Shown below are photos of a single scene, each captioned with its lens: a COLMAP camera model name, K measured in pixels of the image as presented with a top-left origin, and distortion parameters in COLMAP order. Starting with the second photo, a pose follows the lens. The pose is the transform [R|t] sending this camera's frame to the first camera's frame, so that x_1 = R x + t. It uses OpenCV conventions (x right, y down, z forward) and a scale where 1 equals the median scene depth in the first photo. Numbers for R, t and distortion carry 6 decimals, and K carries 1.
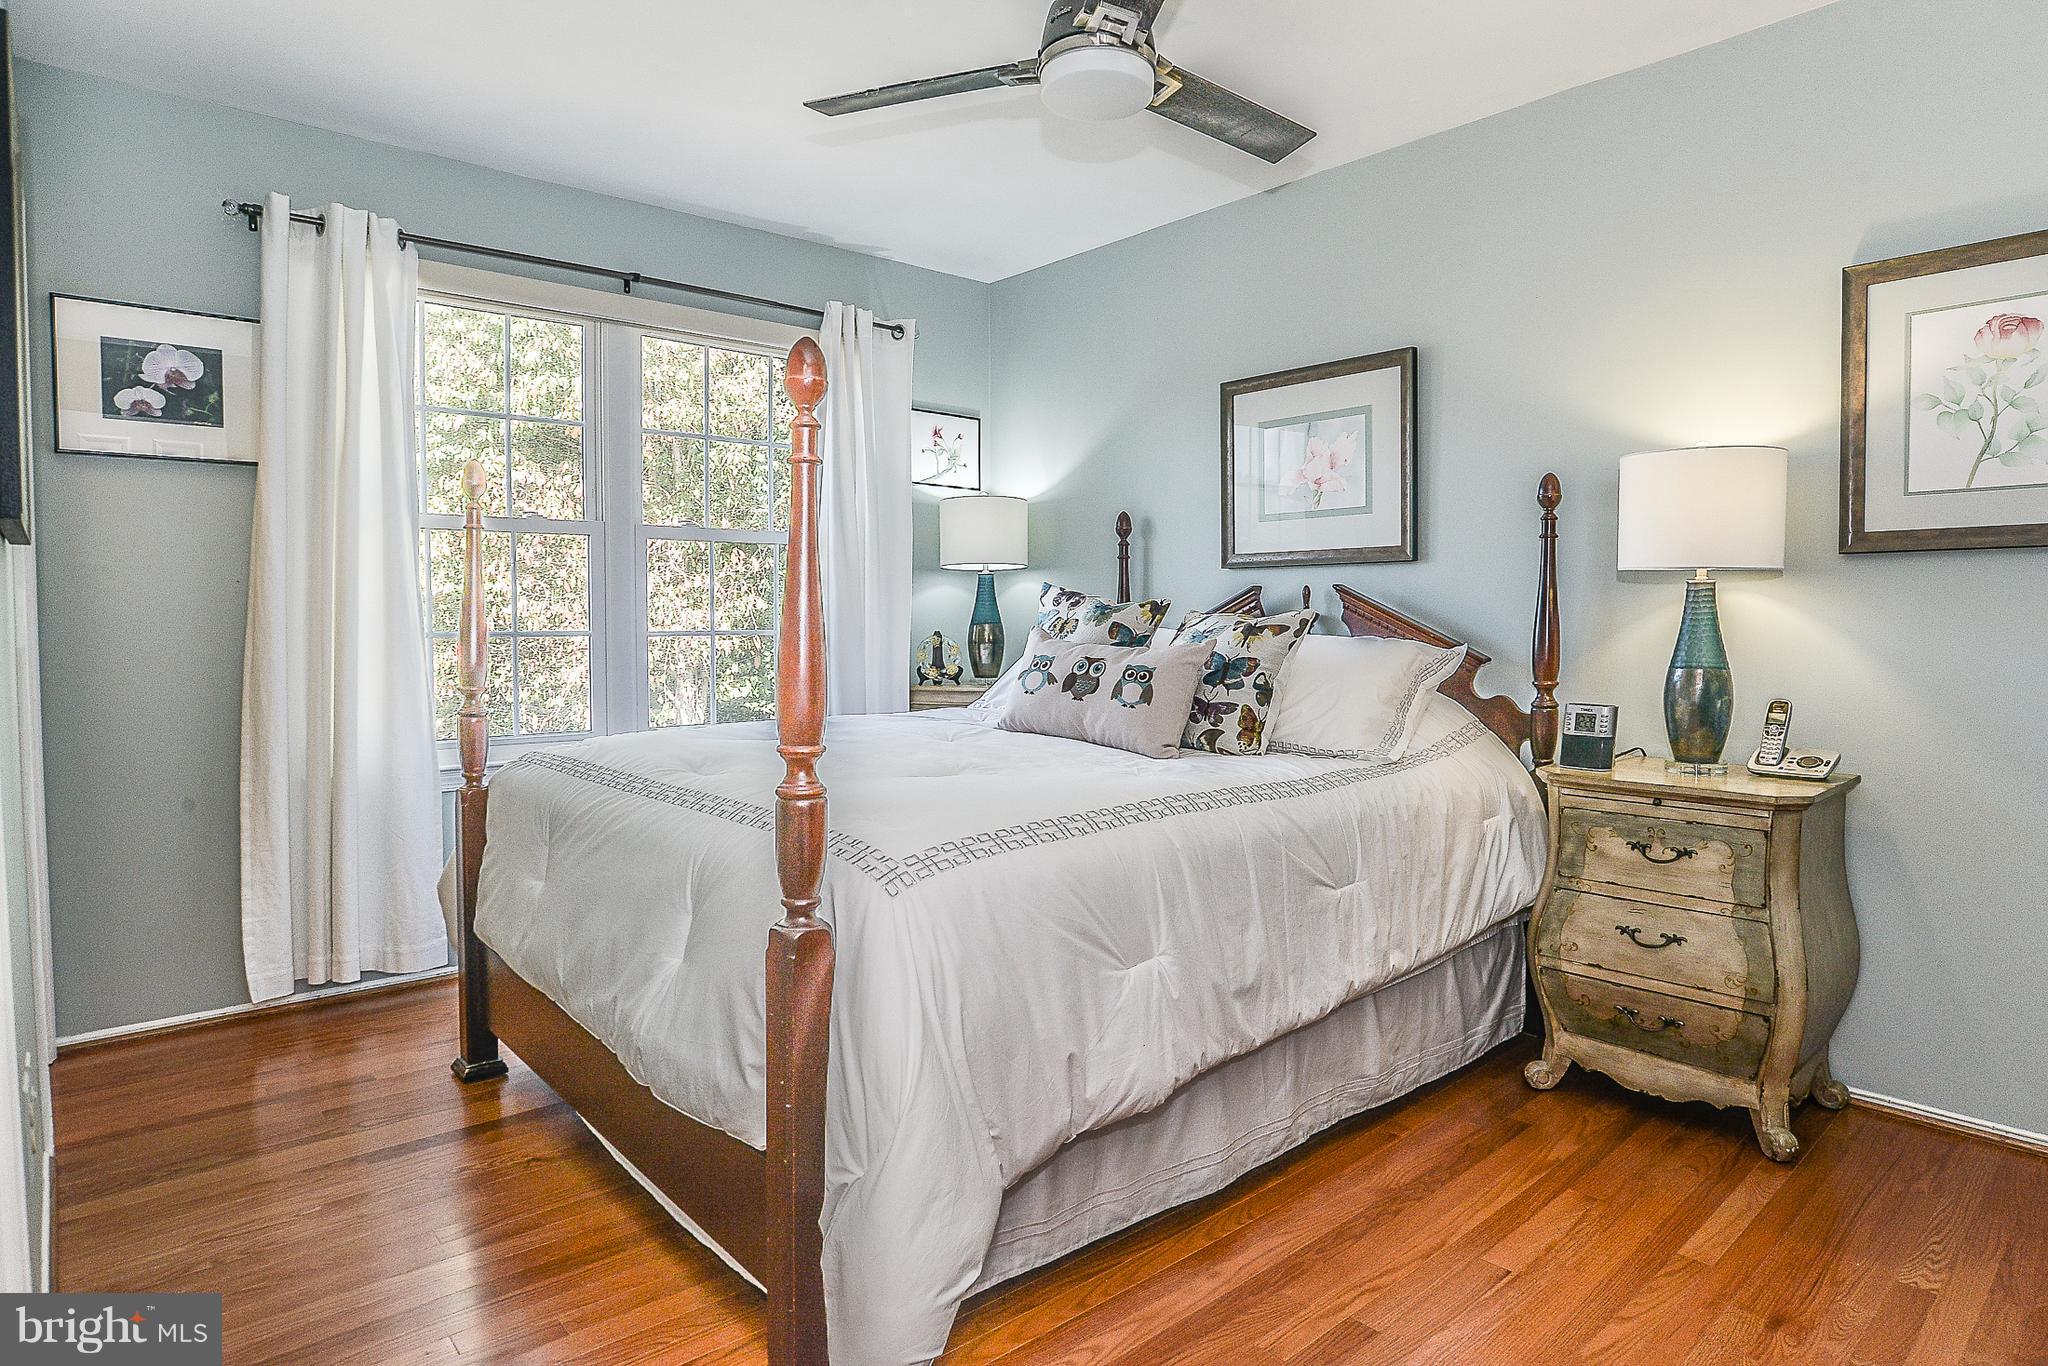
lens RADIAL K [[1155.1, 0, 1014.3], [0, 1155.1, 675.4], [0, 0, 1]] dist [-0.054627, 0.007915]
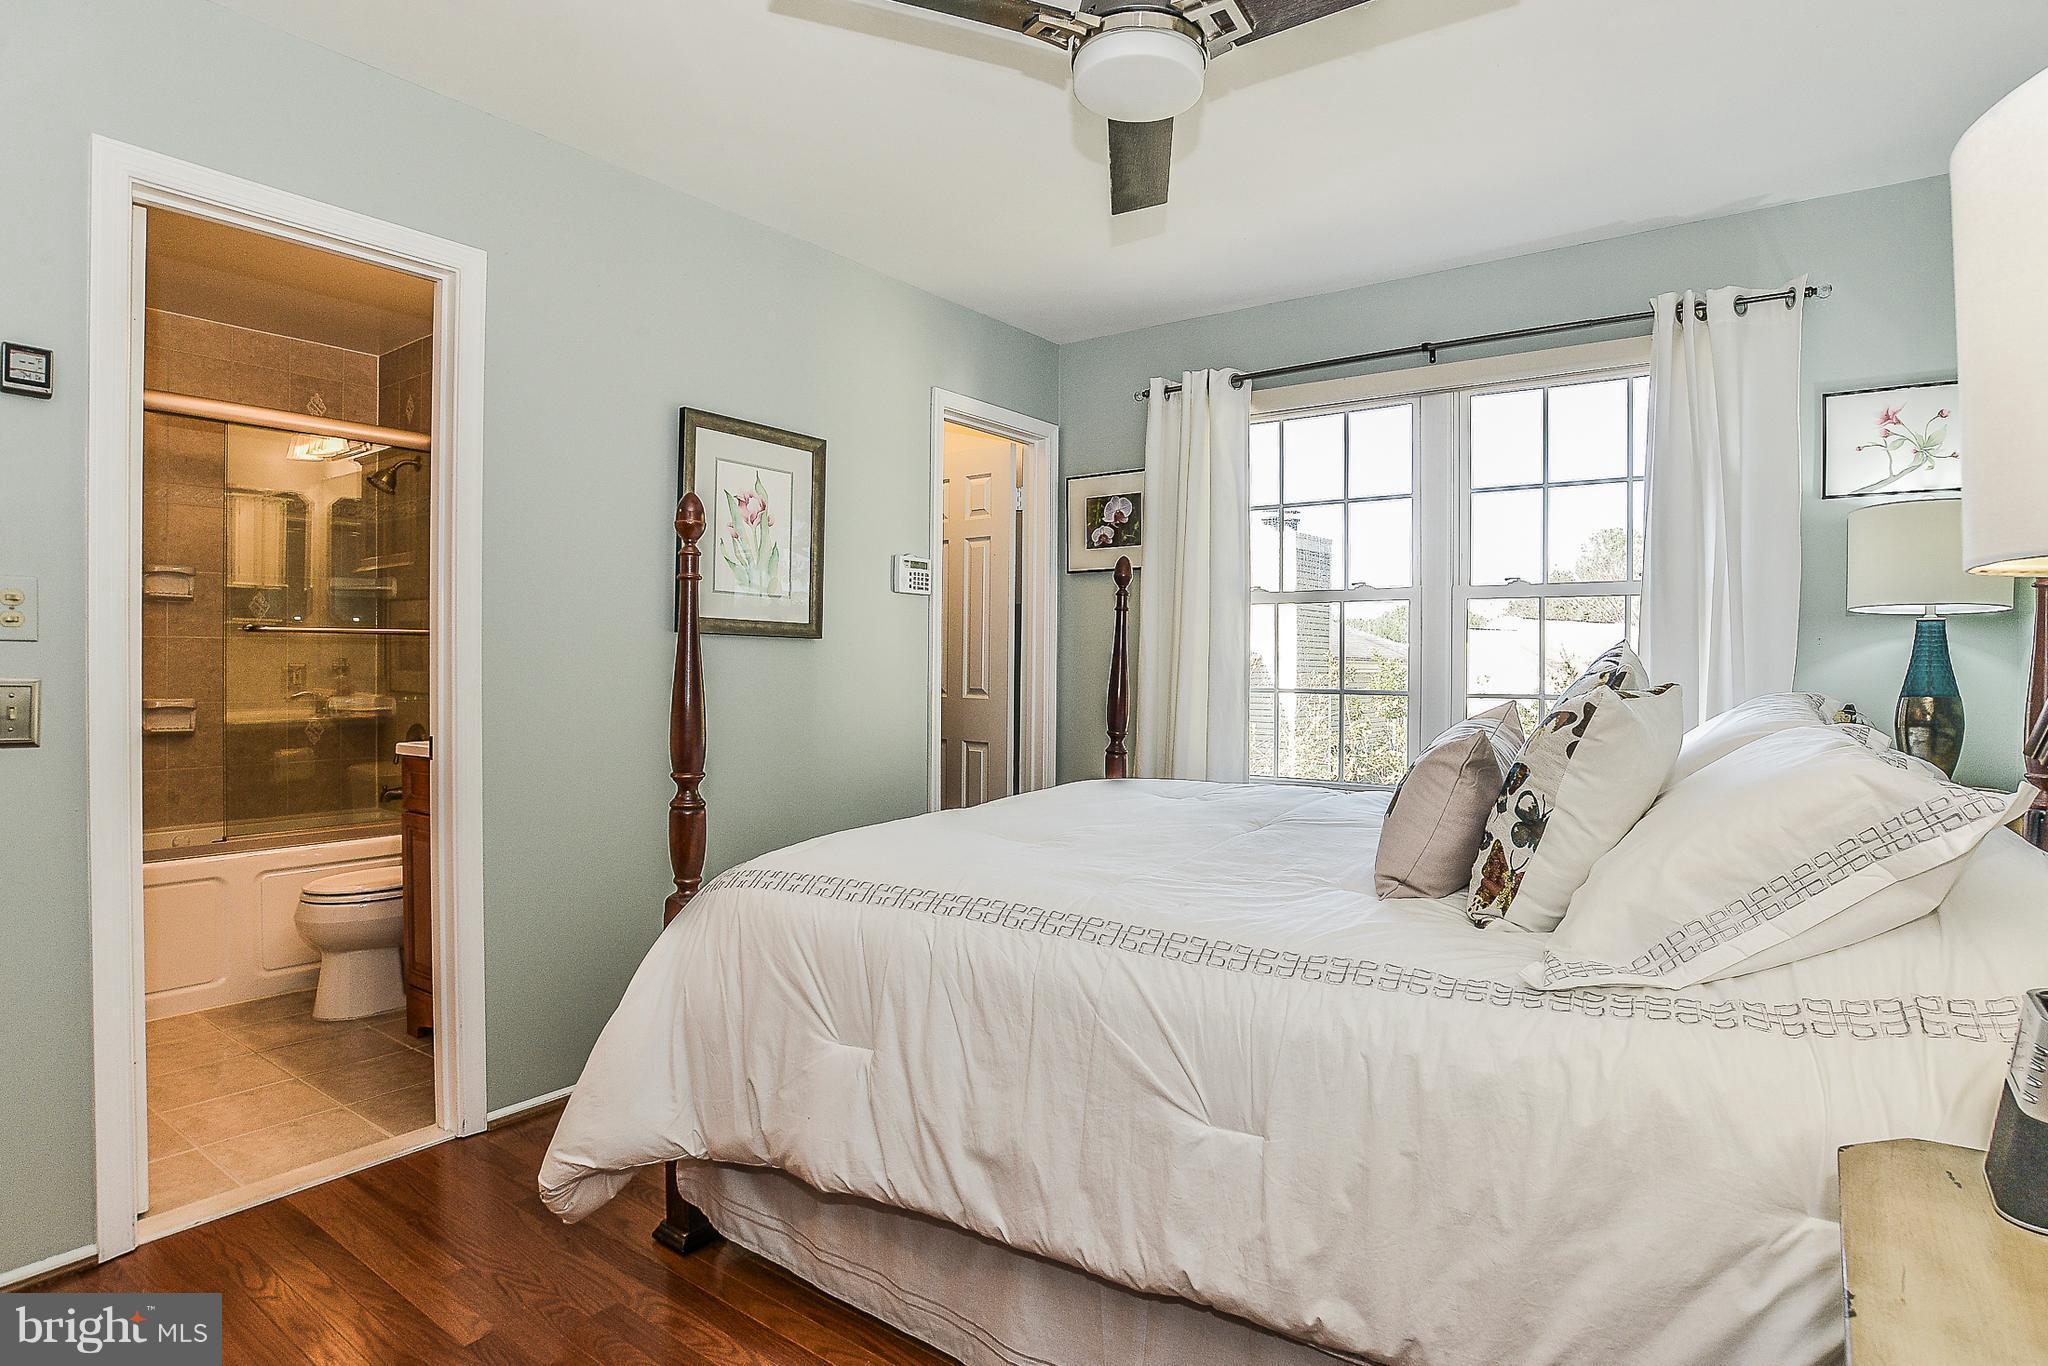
lens RADIAL K [[1056.4, 0, 1072.3], [0, 1056.4, 685.4], [0, 0, 1]] dist [-0.060631, 0.017977]
pose [[0.245960, 0.021953, -0.969031, 0.640256], [-0.053347, 0.998535, 0.009081, -0.046393], [0.967811, 0.049461, 0.246771, 0.601229]]
